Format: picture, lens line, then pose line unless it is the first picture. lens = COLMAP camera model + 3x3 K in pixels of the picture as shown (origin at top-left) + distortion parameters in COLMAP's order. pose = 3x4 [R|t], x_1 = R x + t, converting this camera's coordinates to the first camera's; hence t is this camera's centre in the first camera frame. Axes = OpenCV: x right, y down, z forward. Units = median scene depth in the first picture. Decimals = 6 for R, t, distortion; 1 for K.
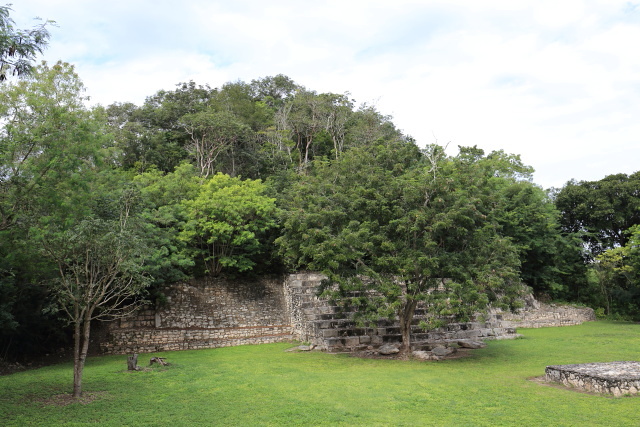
lens RADIAL K [[543.6, 0, 320.0], [0, 543.6, 213.5], [0, 0, 1]] dist [-0.065228, 0.002763]
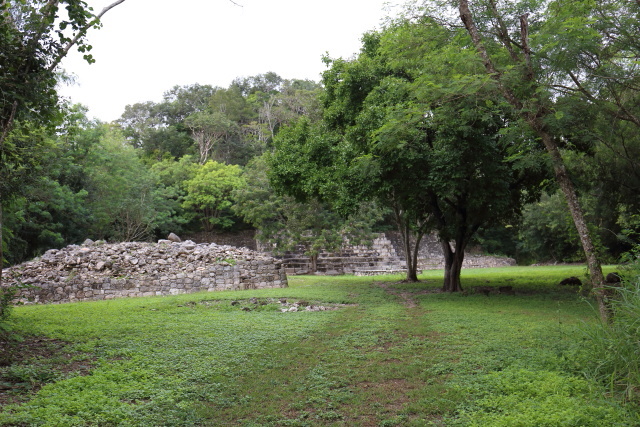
lens RADIAL K [[653.0, 0, 320.0], [0, 653.0, 213.5], [0, 0, 1]] dist [0.004041, 0.005860]
pose [[0.994174, -0.007449, -0.107531, 0.411775], [0.014249, 0.997936, 0.062608, -0.054222], [0.106843, -0.063775, 0.992228, -0.999673]]
